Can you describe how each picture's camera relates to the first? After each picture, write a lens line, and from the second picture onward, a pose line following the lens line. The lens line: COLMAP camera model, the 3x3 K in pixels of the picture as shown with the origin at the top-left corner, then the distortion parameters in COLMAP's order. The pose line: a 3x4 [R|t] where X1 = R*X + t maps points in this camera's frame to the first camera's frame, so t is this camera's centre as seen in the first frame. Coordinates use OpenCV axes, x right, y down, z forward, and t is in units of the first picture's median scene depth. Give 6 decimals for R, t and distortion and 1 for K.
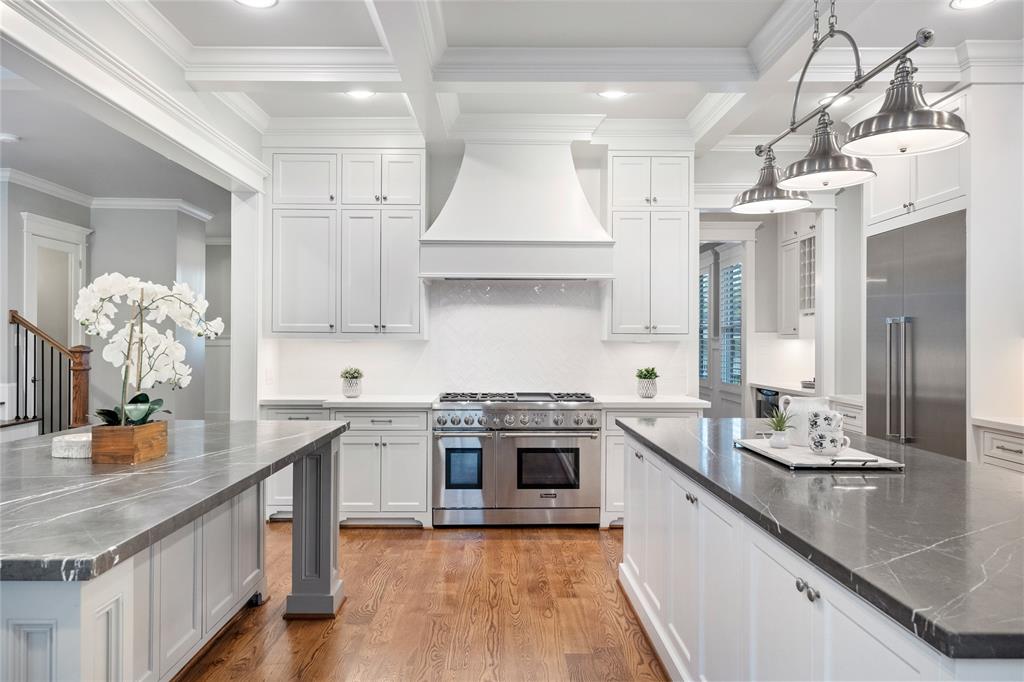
lens RADIAL K [[682.7, 0, 512.0], [0, 682.7, 341.0], [0, 0, 1]] dist [0.002797, -0.000165]
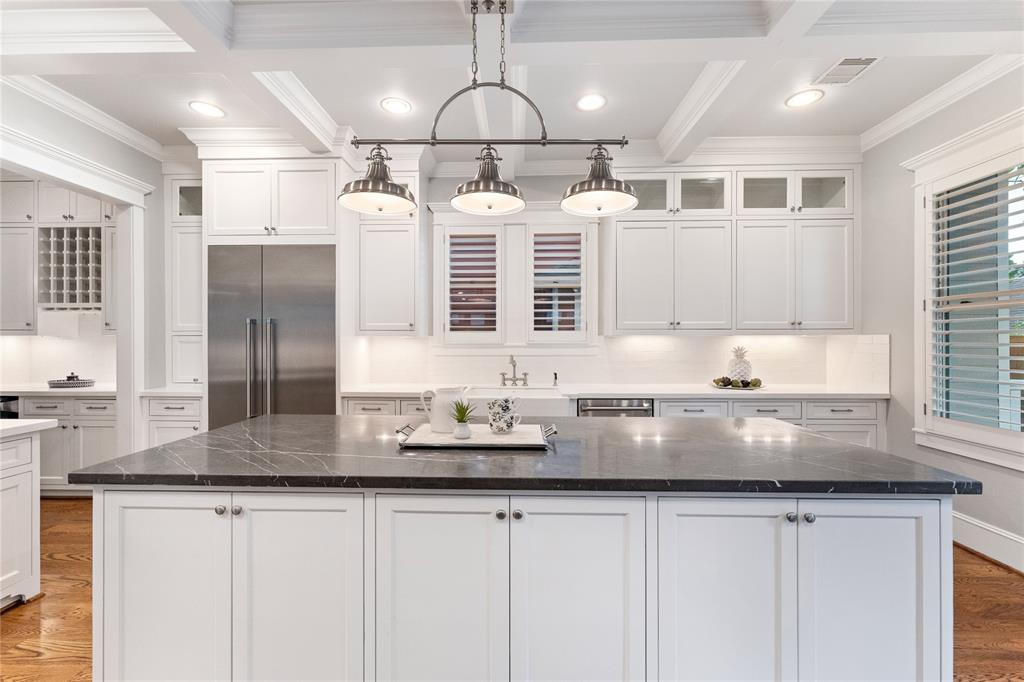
lens RADIAL K [[413.4, 0, 502.2], [0, 413.4, 340.6], [0, 0, 1]] dist [-0.000385, 0.000013]
pose [[0.049171, -0.002775, 0.998787, -0.130287], [-0.002899, 0.999992, 0.002921, 0.001063], [-0.998786, -0.003039, 0.049162, 0.468209]]
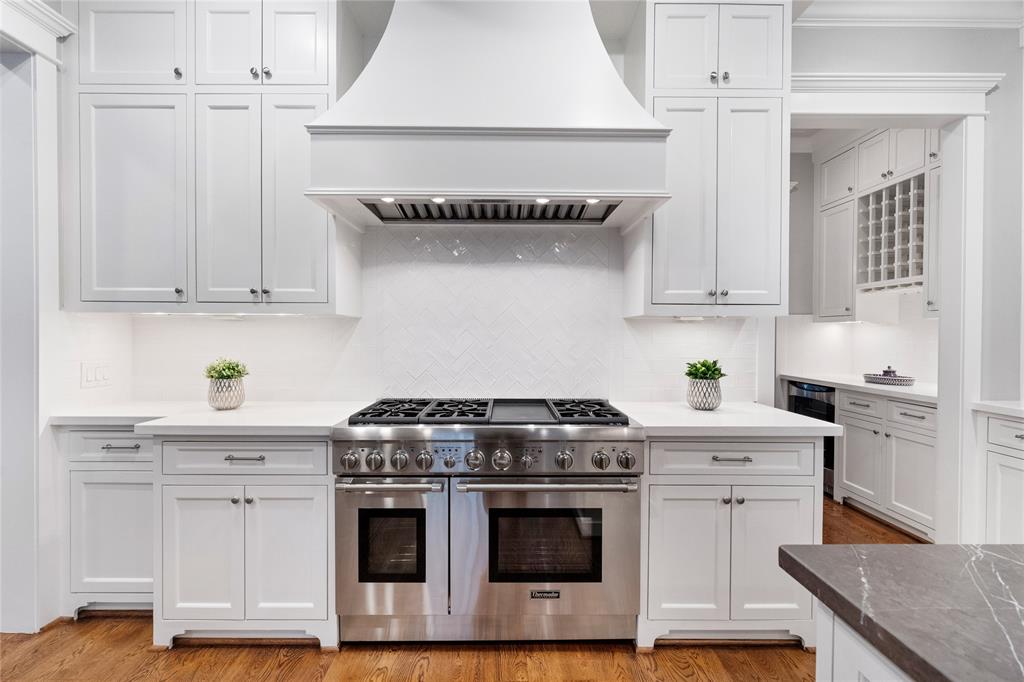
lens RADIAL K [[466.0, 0, 512.0], [0, 466.0, 341.0], [0, 0, 1]] dist [-0.002153, 0.000281]
pose [[0.999990, 0.000333, -0.004479, 0.026511], [-0.000253, 0.999842, 0.017792, 0.014213], [0.004484, -0.017790, 0.999832, 0.596615]]
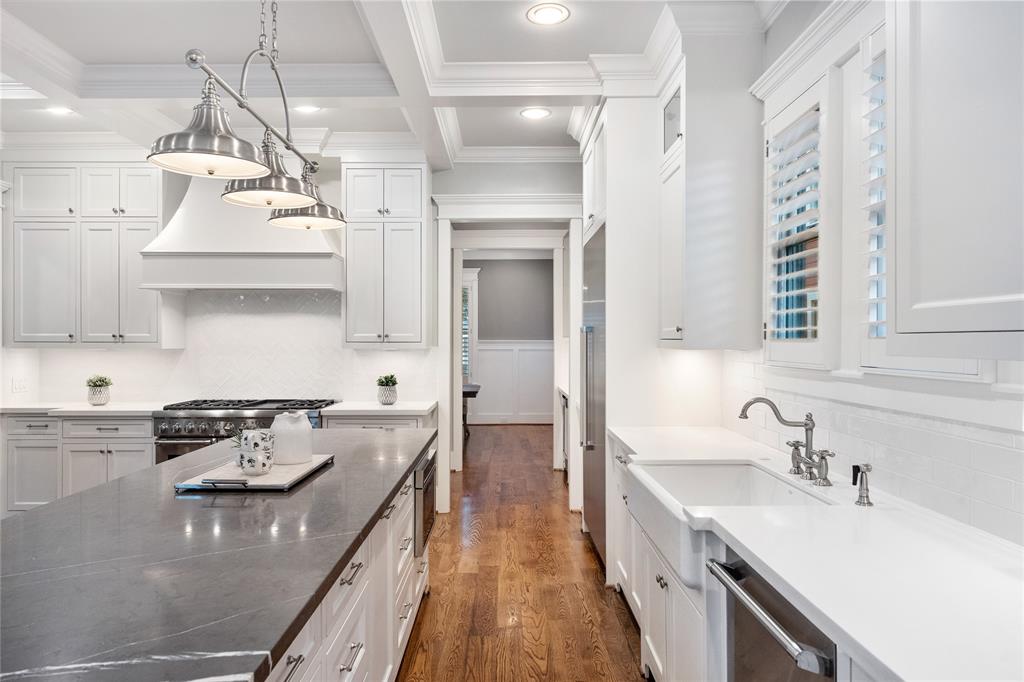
lens RADIAL K [[653.5, 0, 512.0], [0, 653.5, 342.6], [0, 0, 1]] dist [0.002021, 0.001112]
pose [[0.999969, -0.003784, -0.006934, 0.404479], [0.003815, 0.999983, 0.004432, -0.013672], [0.006917, -0.004459, 0.999966, 0.022158]]
